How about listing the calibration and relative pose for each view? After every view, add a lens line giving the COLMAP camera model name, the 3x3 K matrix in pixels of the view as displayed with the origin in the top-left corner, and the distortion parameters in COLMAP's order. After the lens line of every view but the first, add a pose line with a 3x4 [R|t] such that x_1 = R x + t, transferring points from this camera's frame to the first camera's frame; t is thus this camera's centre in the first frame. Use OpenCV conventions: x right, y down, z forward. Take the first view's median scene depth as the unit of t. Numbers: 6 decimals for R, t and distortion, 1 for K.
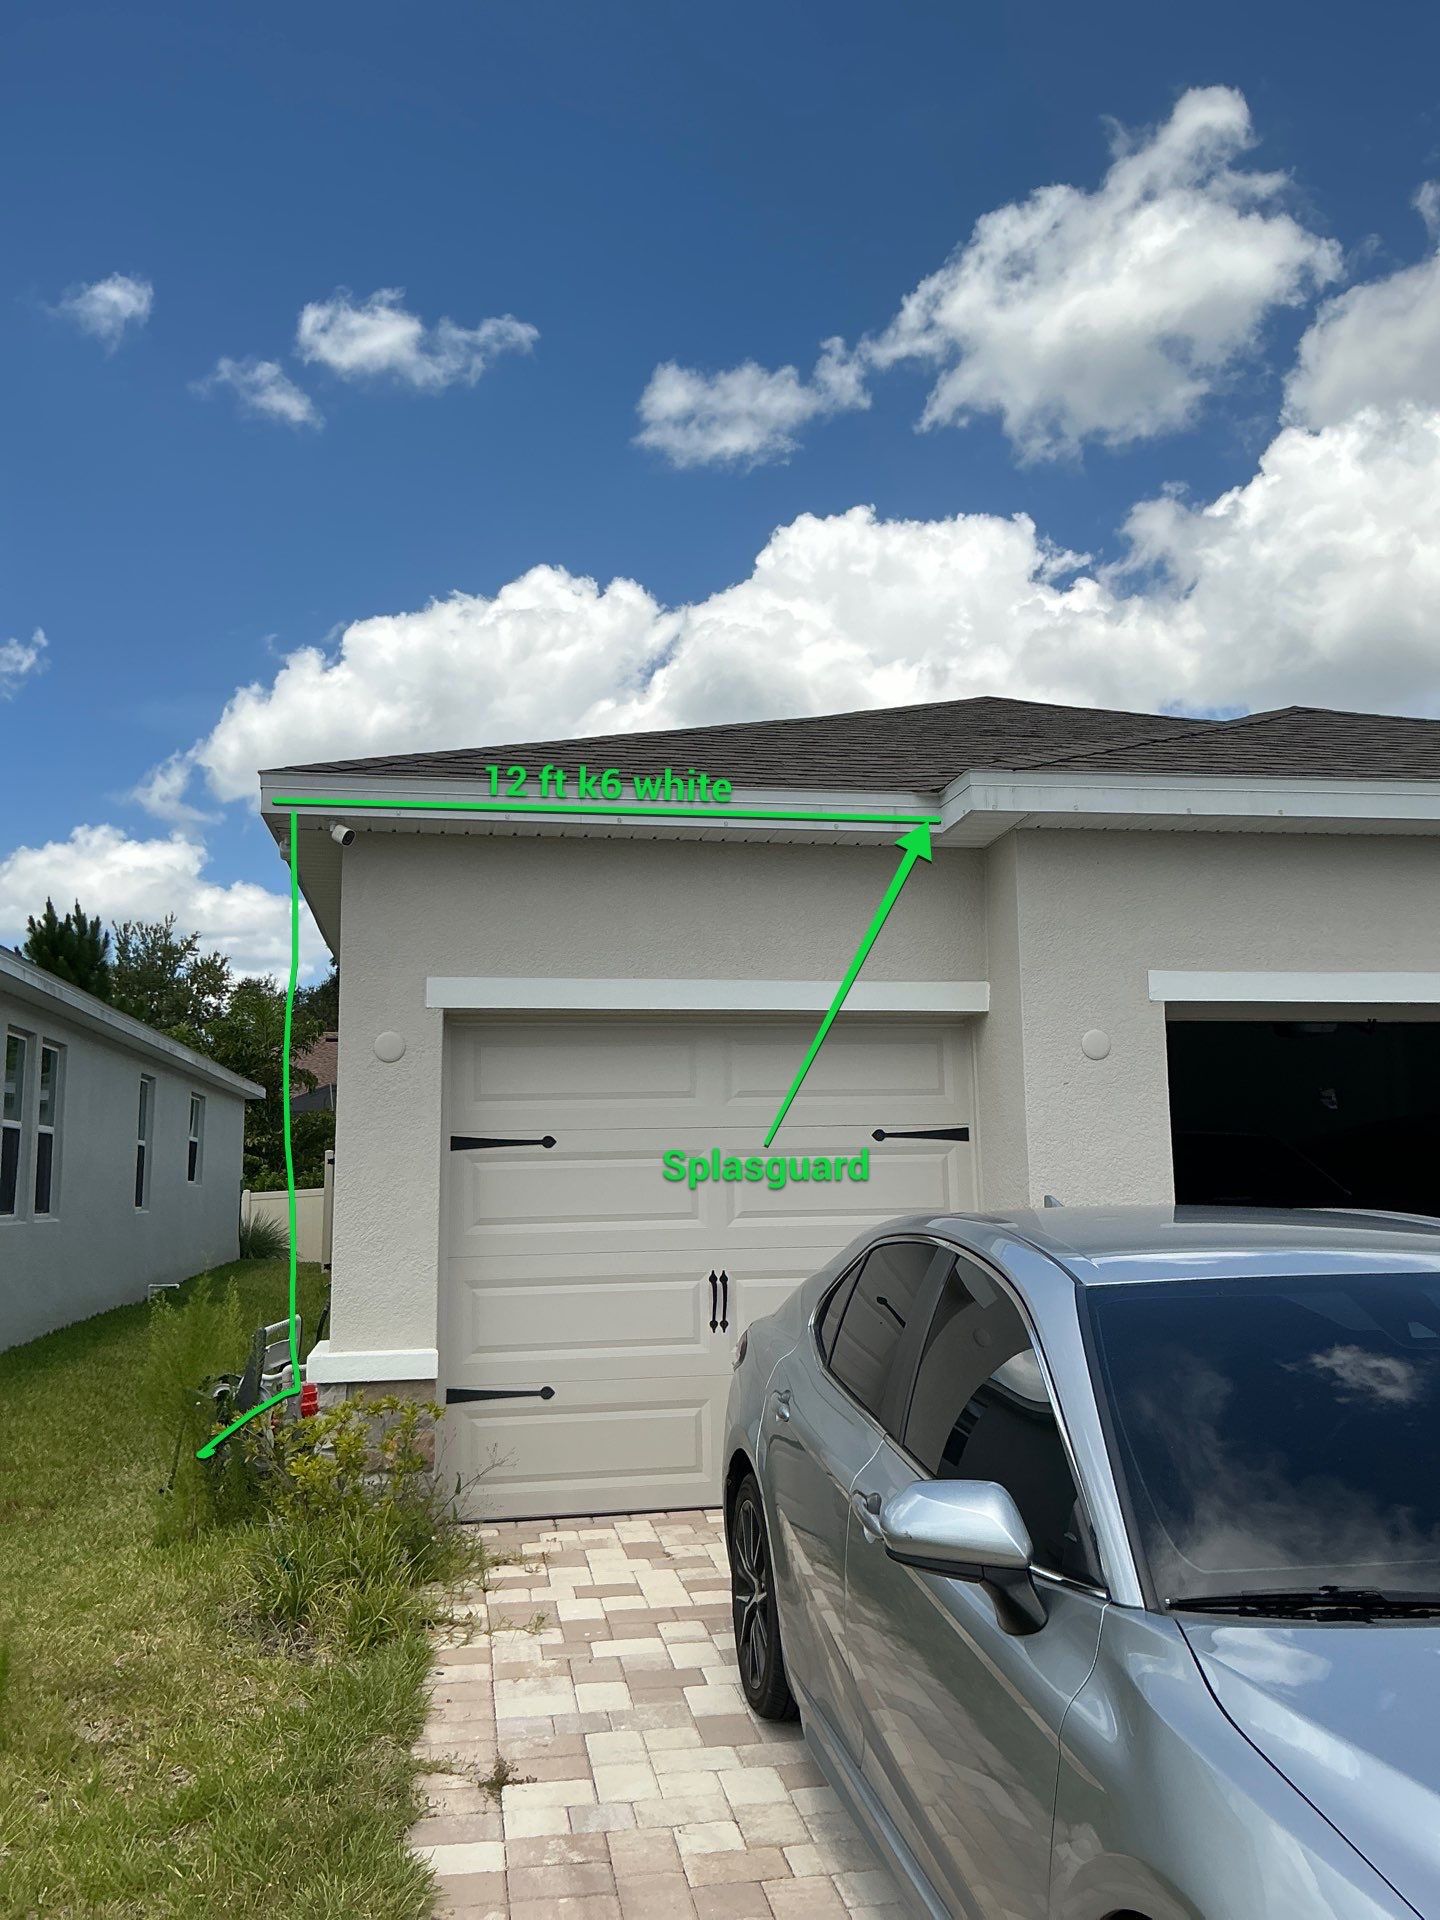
lens RADIAL K [[1593.8, 0, 720.0], [0, 1593.8, 960.0], [0, 0, 1]] dist [0.018626, -0.092580]
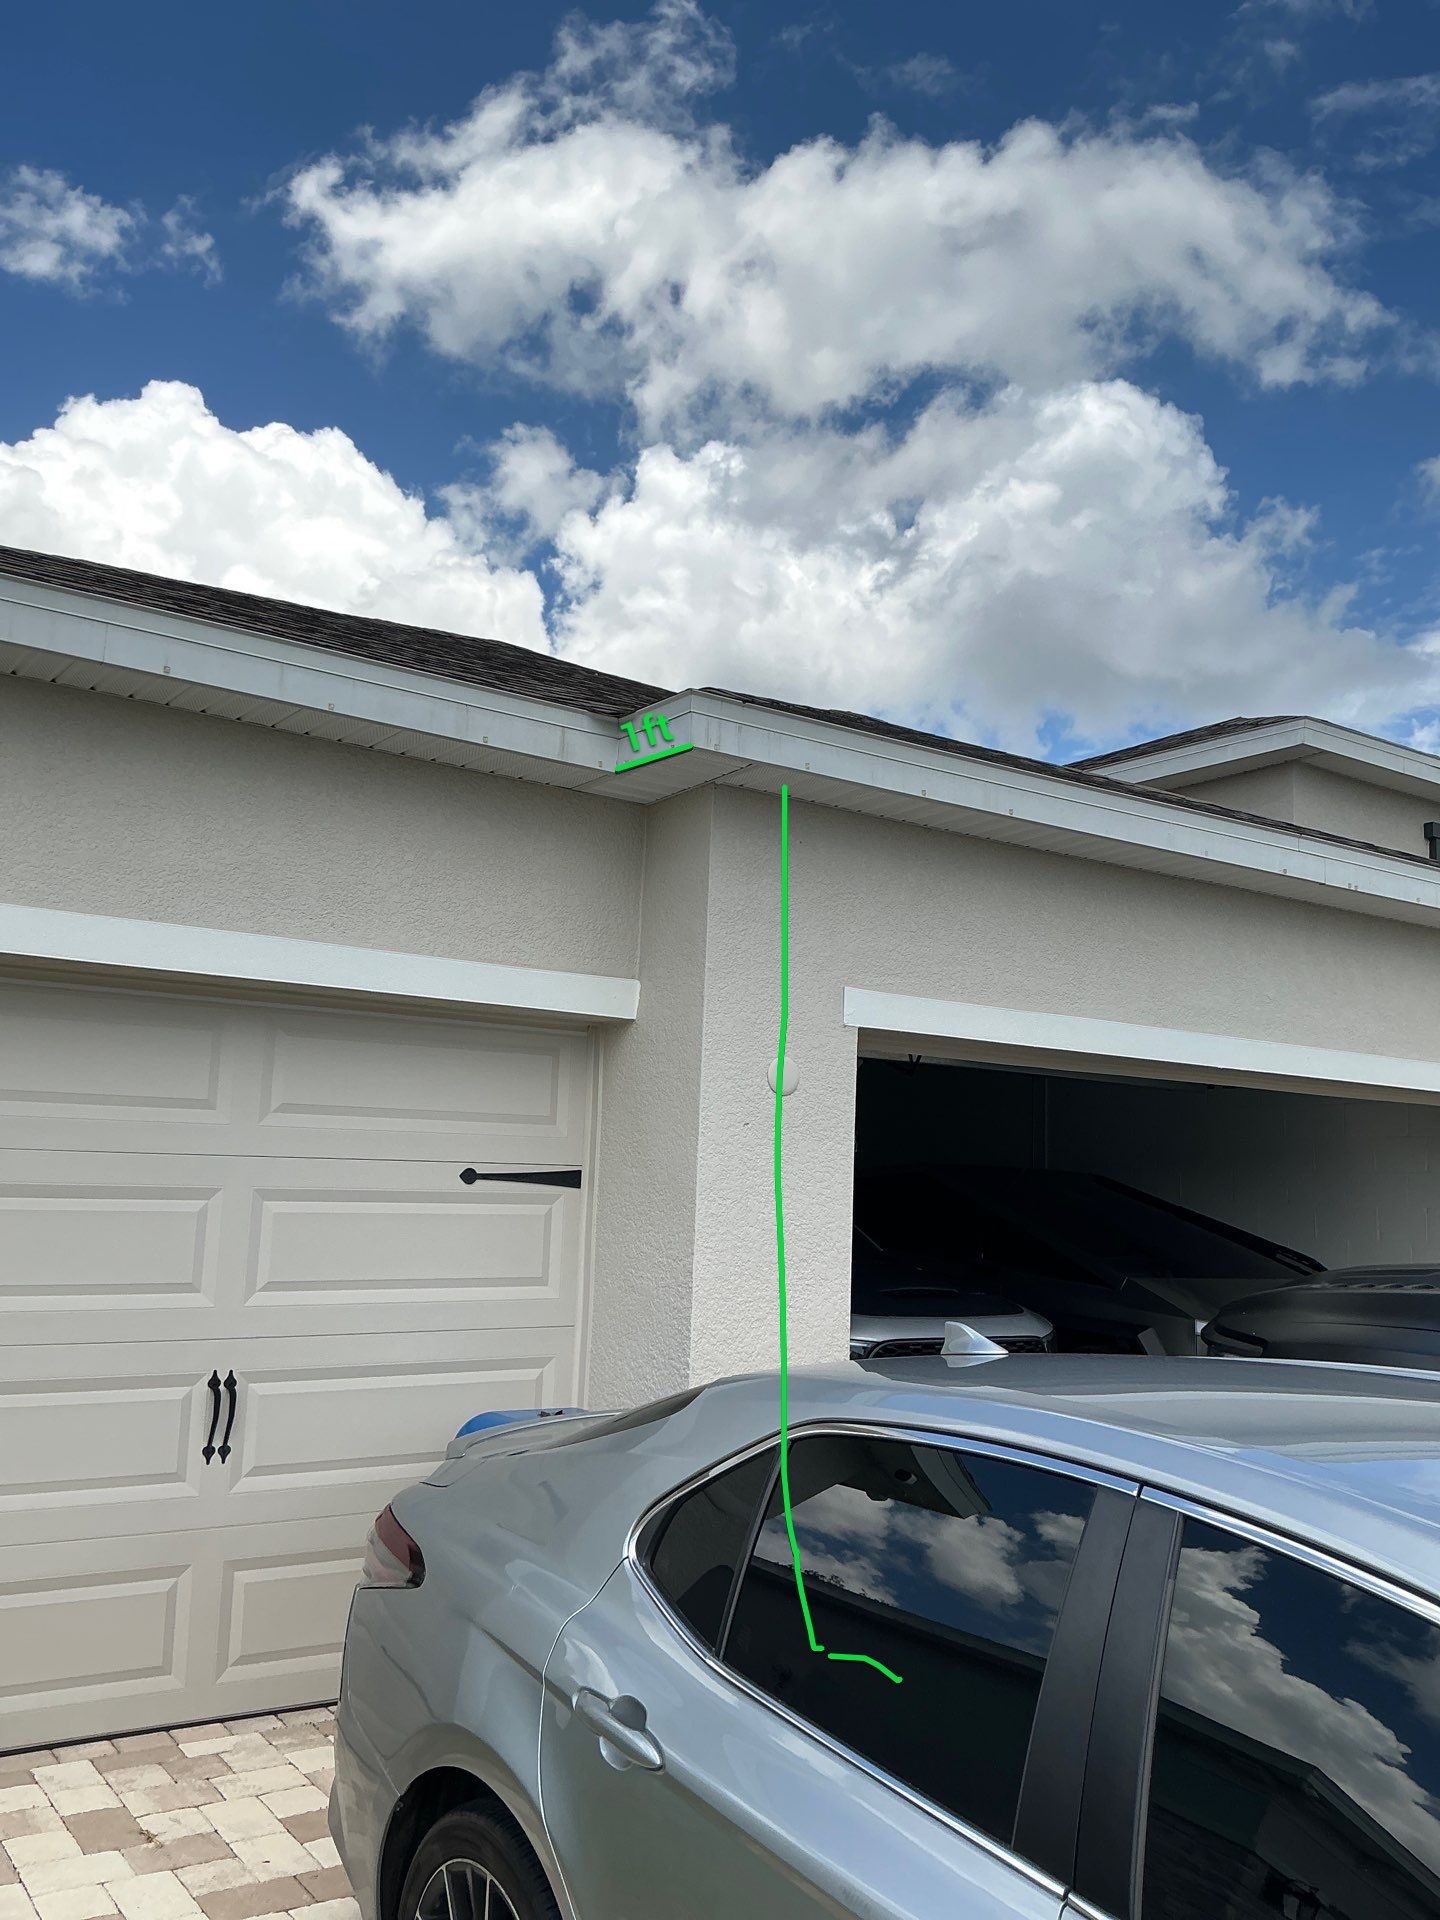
lens RADIAL K [[1593.8, 0, 720.0], [0, 1593.8, 960.0], [0, 0, 1]] dist [0.018626, -0.092580]
pose [[0.881819, 0.103248, 0.460147, -0.142556], [-0.116628, 0.993175, 0.000655, -0.000082], [-0.456939, -0.054244, 0.887842, 0.324628]]
